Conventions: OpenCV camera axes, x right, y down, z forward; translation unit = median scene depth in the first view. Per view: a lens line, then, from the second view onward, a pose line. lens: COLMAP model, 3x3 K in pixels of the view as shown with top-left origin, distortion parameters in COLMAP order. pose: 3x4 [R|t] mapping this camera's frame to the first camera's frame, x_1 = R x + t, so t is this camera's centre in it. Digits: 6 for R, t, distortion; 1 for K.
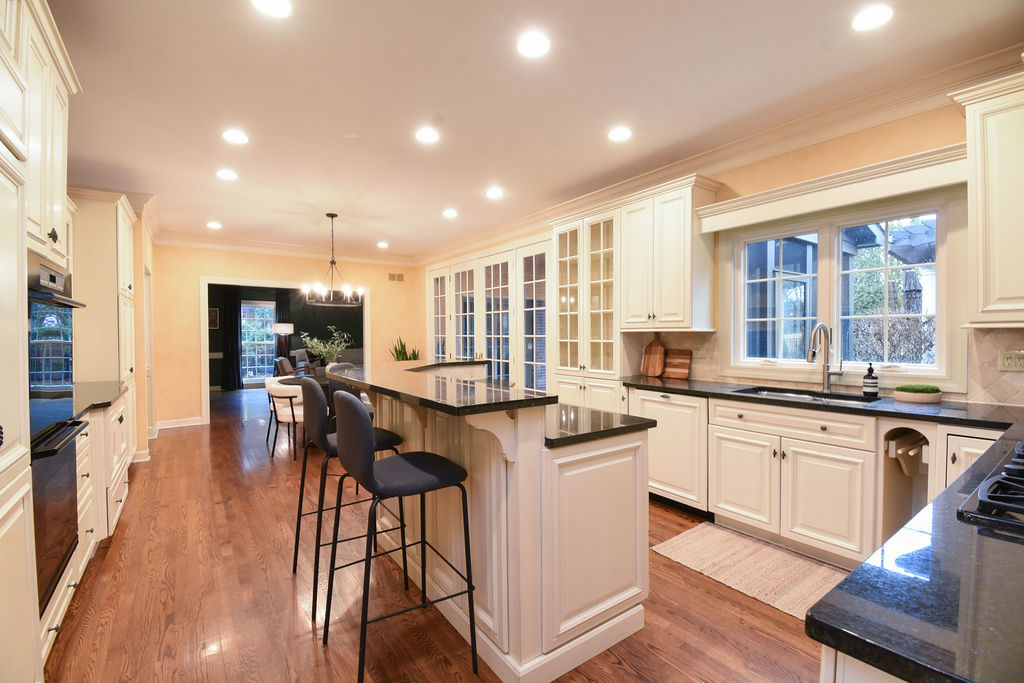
lens RADIAL K [[444.7, 0, 509.9], [0, 444.7, 339.7], [0, 0, 1]] dist [0.020305, -0.024282]
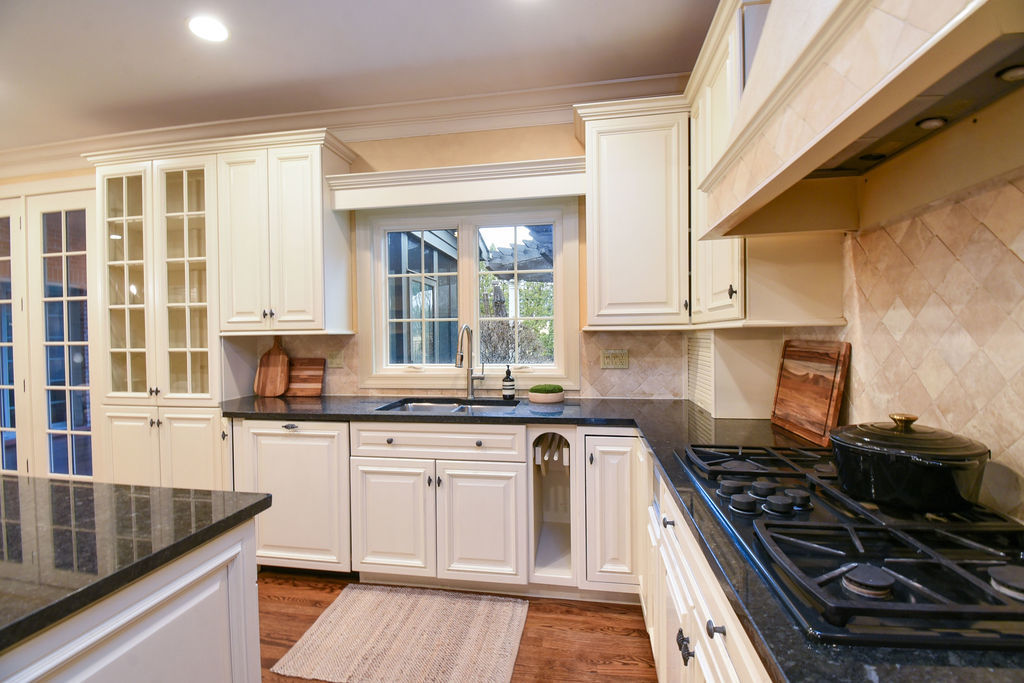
lens RADIAL K [[444.7, 0, 509.9], [0, 444.7, 339.7], [0, 0, 1]] dist [0.020305, -0.024282]
pose [[0.703930, -0.014944, 0.710112, 0.085928], [0.018659, 0.999823, 0.002544, -0.005721], [-0.710024, 0.011459, 0.704085, 0.232023]]
